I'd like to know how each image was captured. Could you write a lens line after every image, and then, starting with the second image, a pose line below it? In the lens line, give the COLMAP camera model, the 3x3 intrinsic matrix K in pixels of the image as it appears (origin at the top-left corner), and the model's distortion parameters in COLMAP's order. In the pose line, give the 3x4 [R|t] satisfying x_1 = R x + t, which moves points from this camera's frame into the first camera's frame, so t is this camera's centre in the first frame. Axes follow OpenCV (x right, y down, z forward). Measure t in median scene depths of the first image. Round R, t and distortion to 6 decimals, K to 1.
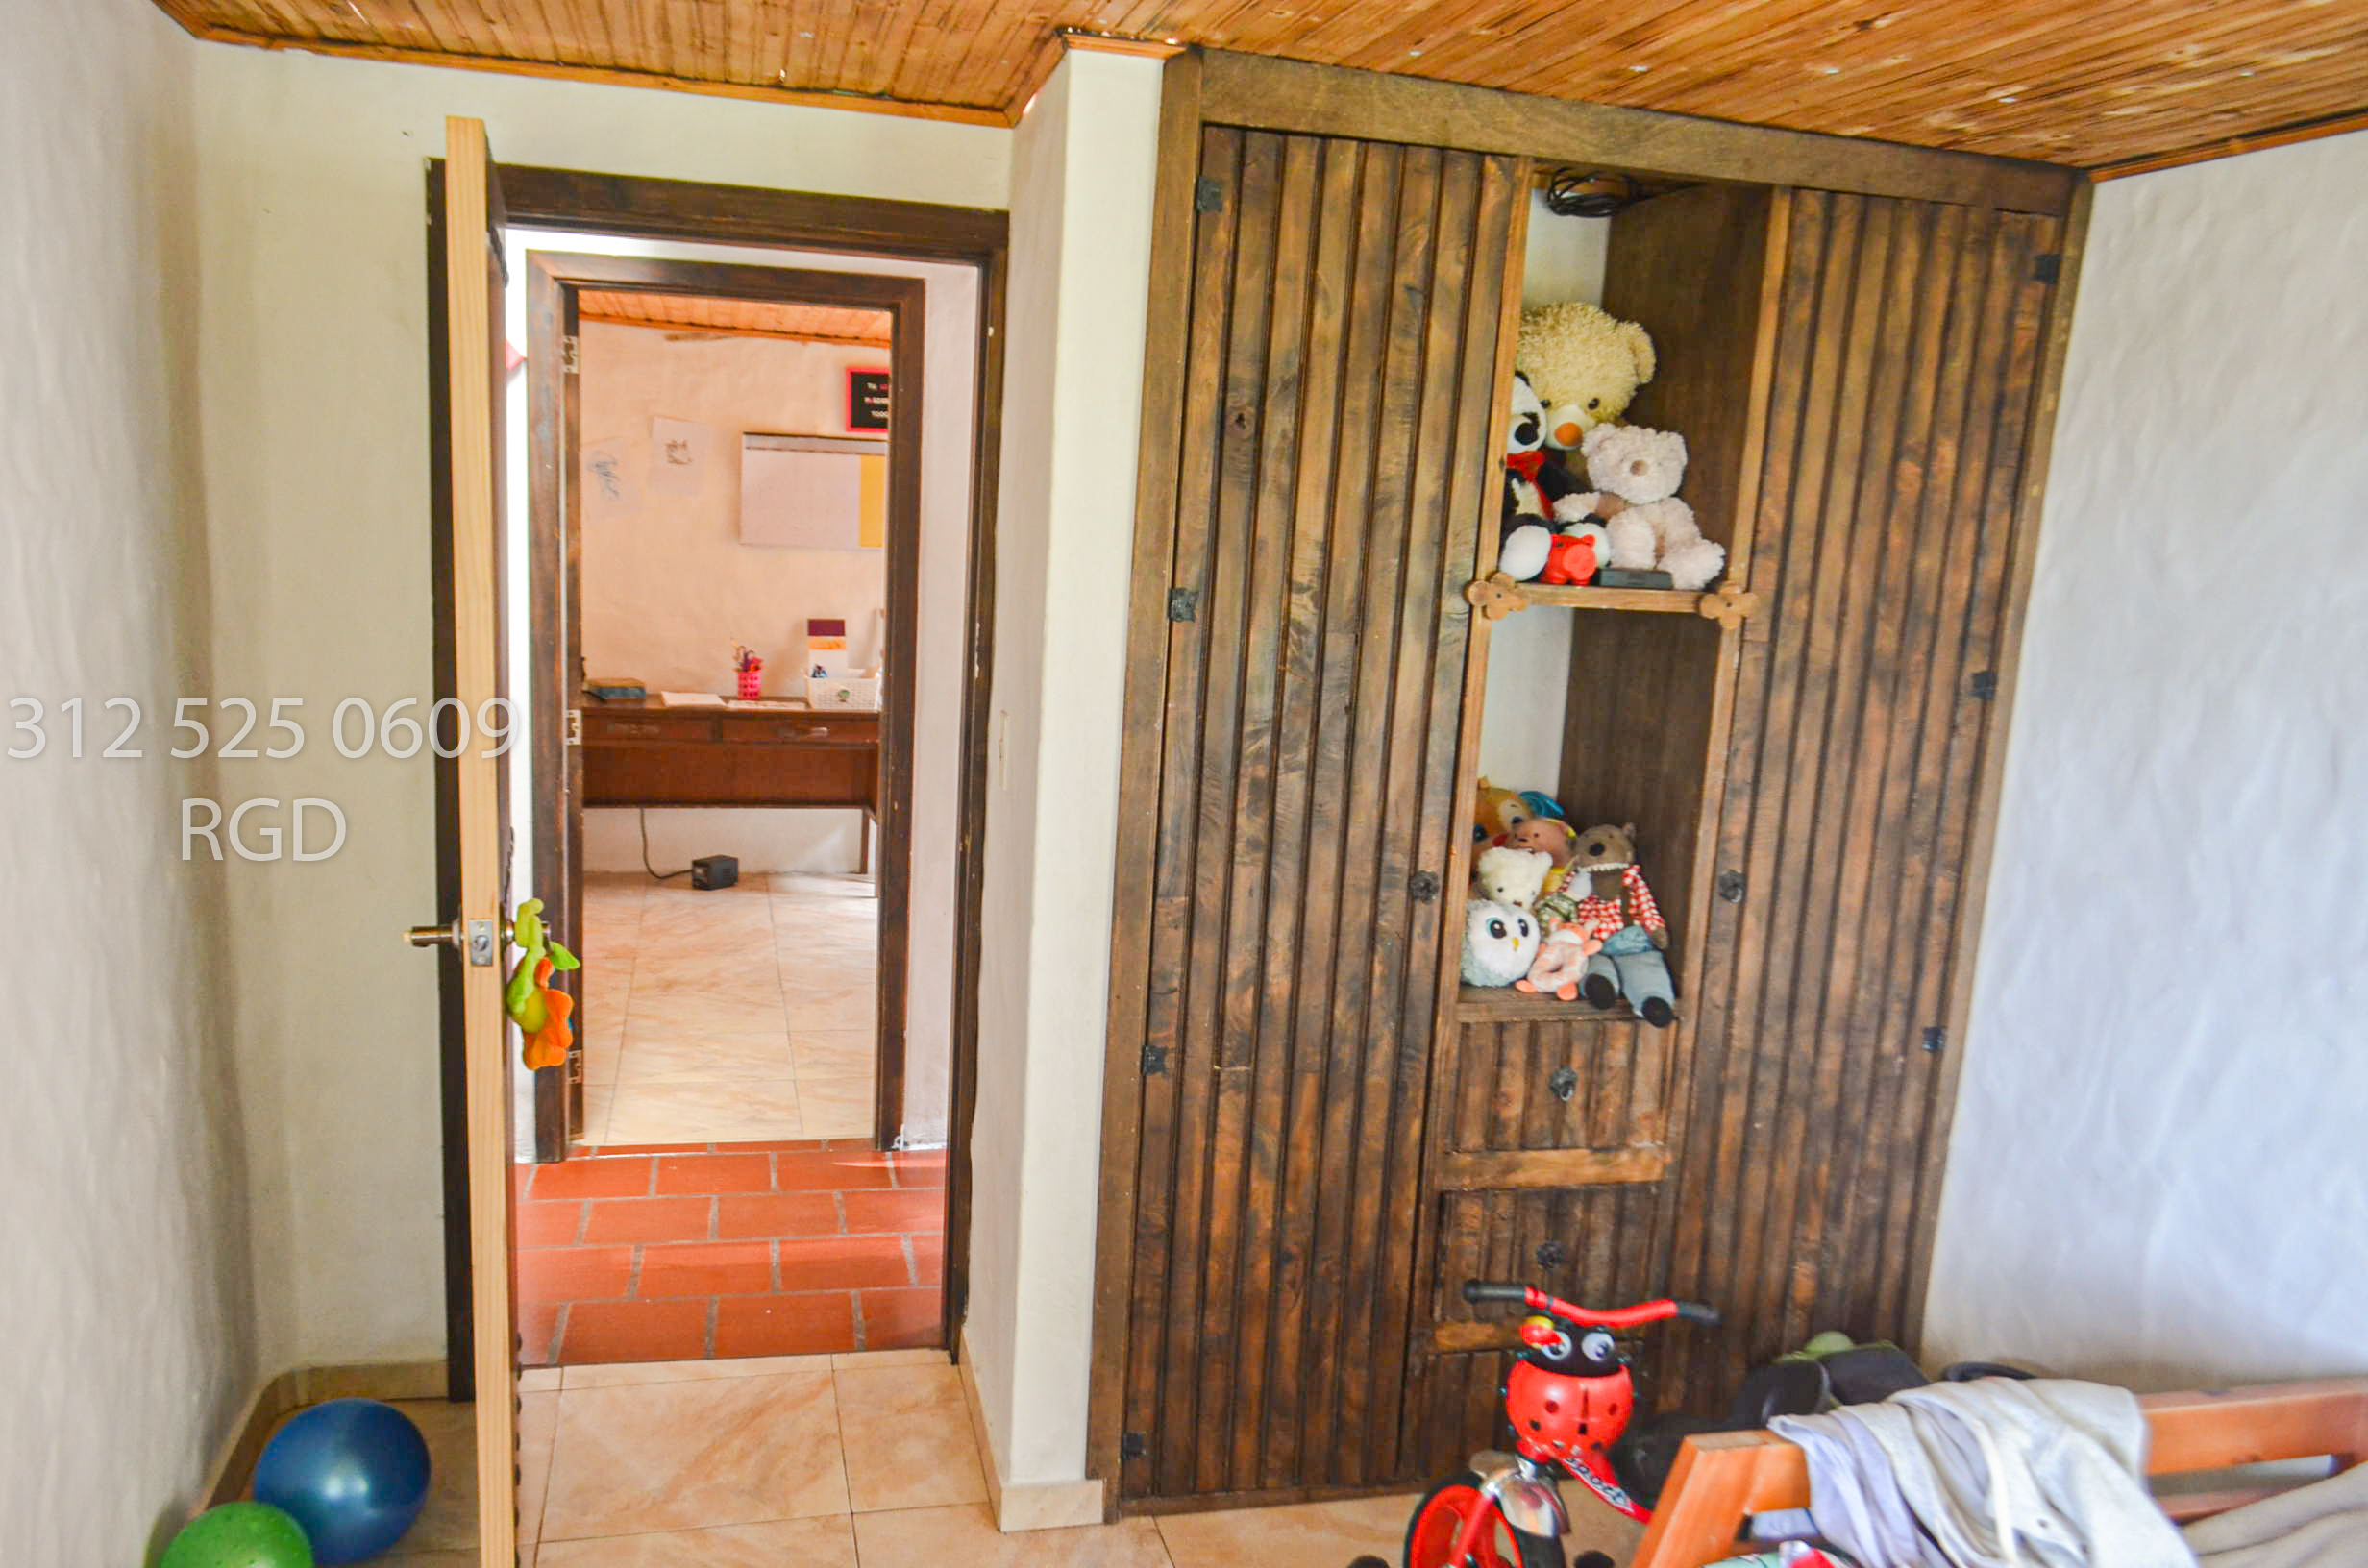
lens RADIAL K [[1799.3, 0, 1181.6], [0, 1799.3, 790.1], [0, 0, 1]] dist [-0.024006, 0.007942]
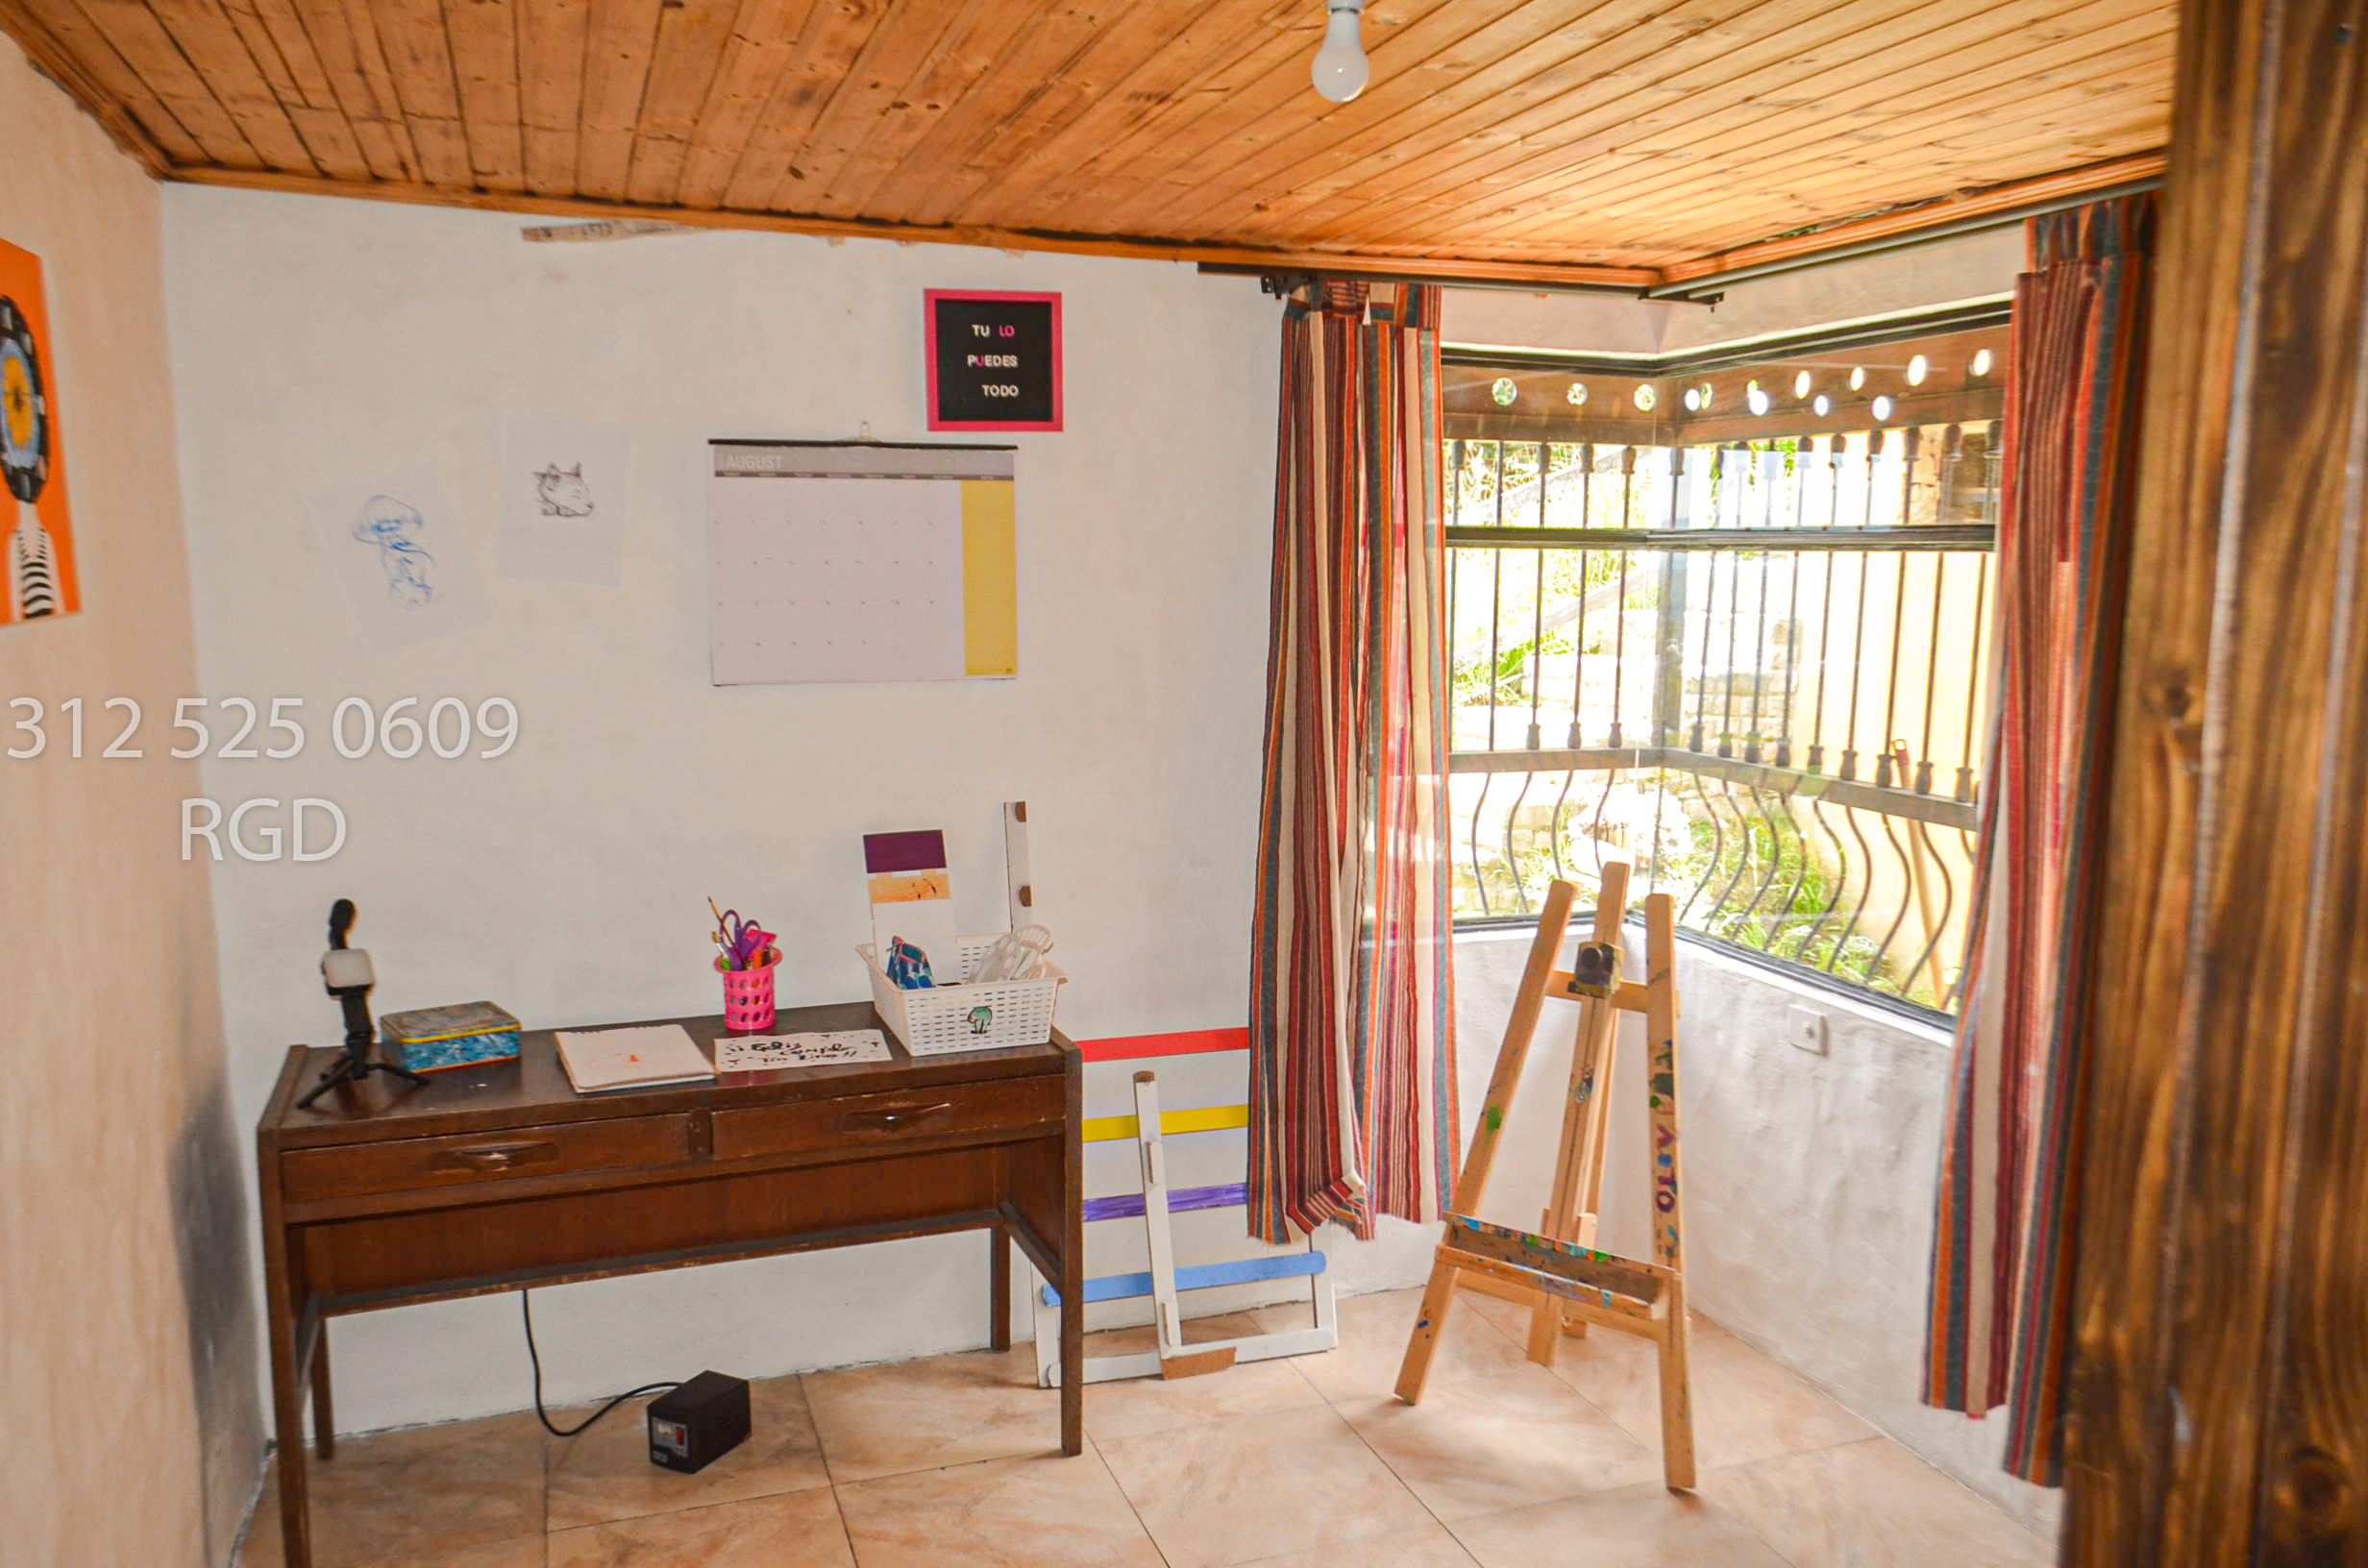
lens RADIAL K [[1799.3, 0, 1184.2], [0, 1799.3, 791.6], [0, 0, 1]] dist [-0.024006, 0.007942]
pose [[0.995184, -0.060575, 0.077072, -0.164889], [0.062439, 0.997806, -0.022010, -0.093425], [-0.075569, 0.026716, 0.996783, 0.542949]]
